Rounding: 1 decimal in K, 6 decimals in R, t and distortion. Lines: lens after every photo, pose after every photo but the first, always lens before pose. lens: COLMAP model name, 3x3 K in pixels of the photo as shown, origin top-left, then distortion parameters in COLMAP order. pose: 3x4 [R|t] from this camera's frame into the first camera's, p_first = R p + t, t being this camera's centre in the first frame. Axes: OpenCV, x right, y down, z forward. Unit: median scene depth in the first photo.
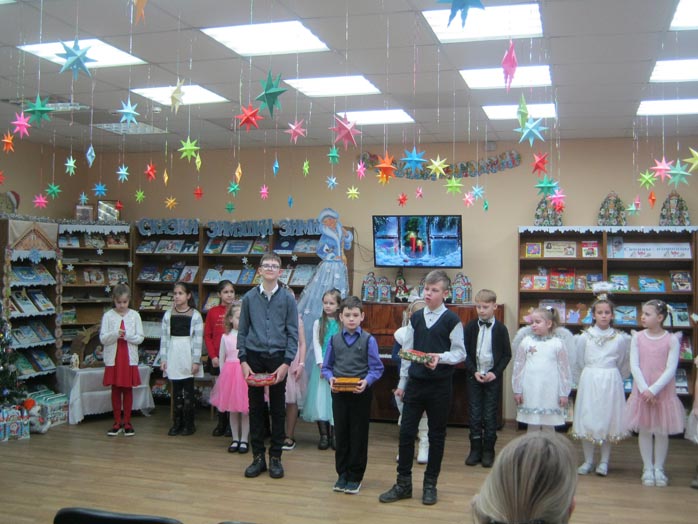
lens RADIAL K [[775.6, 0, 349.0], [0, 775.6, 262.0], [0, 0, 1]] dist [-0.107909, 0.079486]
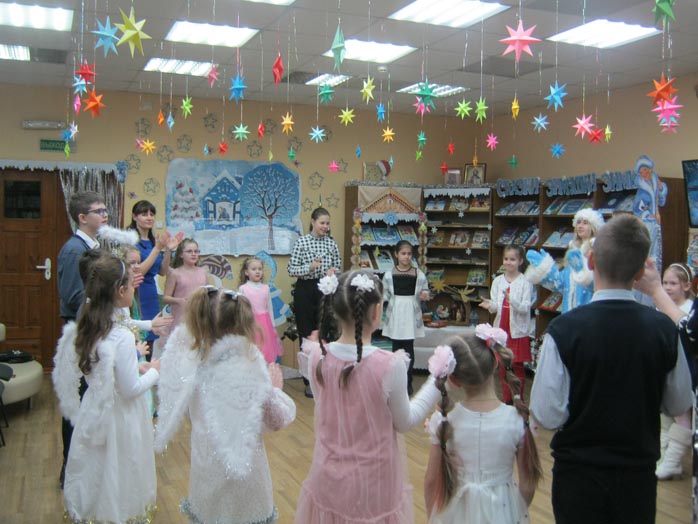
lens RADIAL K [[775.6, 0, 349.0], [0, 775.6, 262.0], [0, 0, 1]] dist [-0.107909, 0.079486]
pose [[0.621264, 0.030600, -0.783003, 0.422592], [-0.008766, 0.999446, 0.032104, 0.019589], [0.783552, -0.013081, 0.621188, 0.264432]]
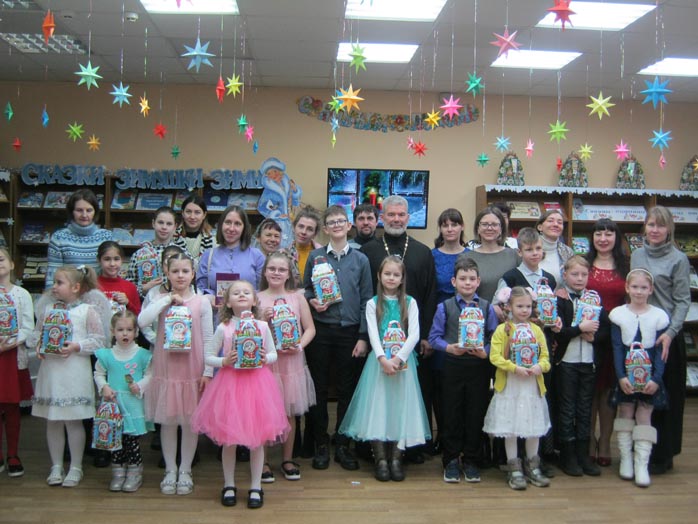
lens RADIAL K [[775.6, 0, 349.0], [0, 775.6, 262.0], [0, 0, 1]] dist [-0.107909, 0.079486]
pose [[0.939816, -0.005062, 0.341644, -0.248112], [-0.009230, 0.999149, 0.040194, 0.011032], [-0.341557, -0.040928, 0.938970, 0.162315]]
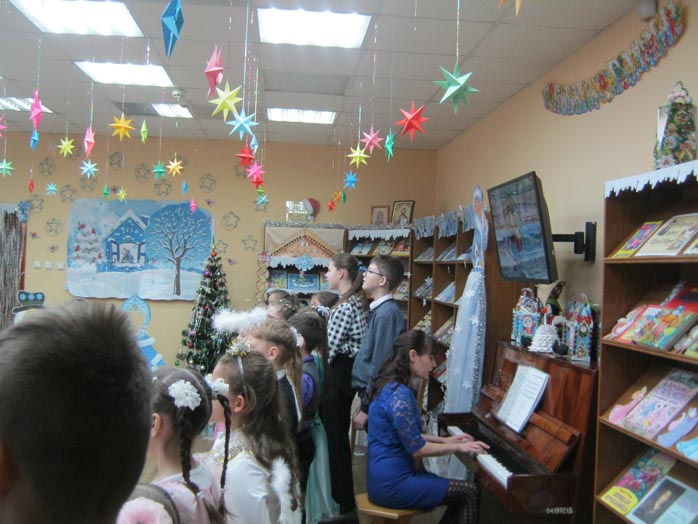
lens RADIAL K [[754.6, 0, 349.0], [0, 754.6, 262.0], [0, 0, 1]] dist [-0.104712, -0.000306]
pose [[0.368815, -0.005949, -0.929484, 0.503892], [-0.030077, 0.999379, -0.018331, 0.006716], [0.929016, 0.034717, 0.368408, 0.700572]]
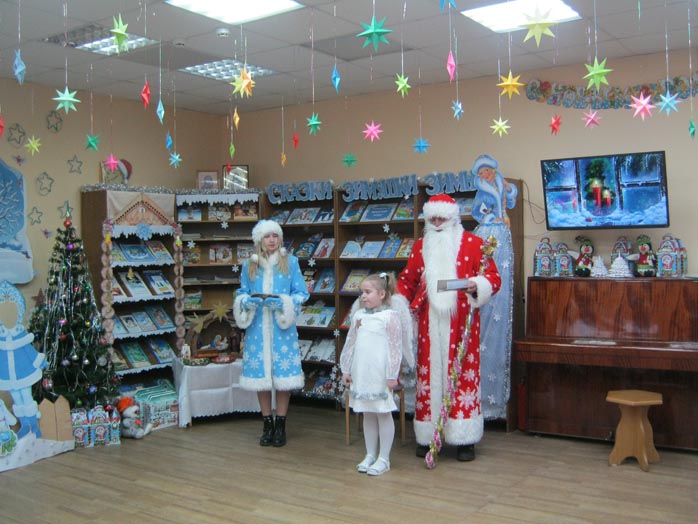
lens RADIAL K [[775.6, 0, 349.0], [0, 775.6, 262.0], [0, 0, 1]] dist [-0.107909, 0.079486]
pose [[0.947815, -0.023478, -0.317956, 0.087988], [0.030275, 0.999406, 0.016453, 0.019370], [0.317381, -0.025221, 0.947963, 0.242565]]
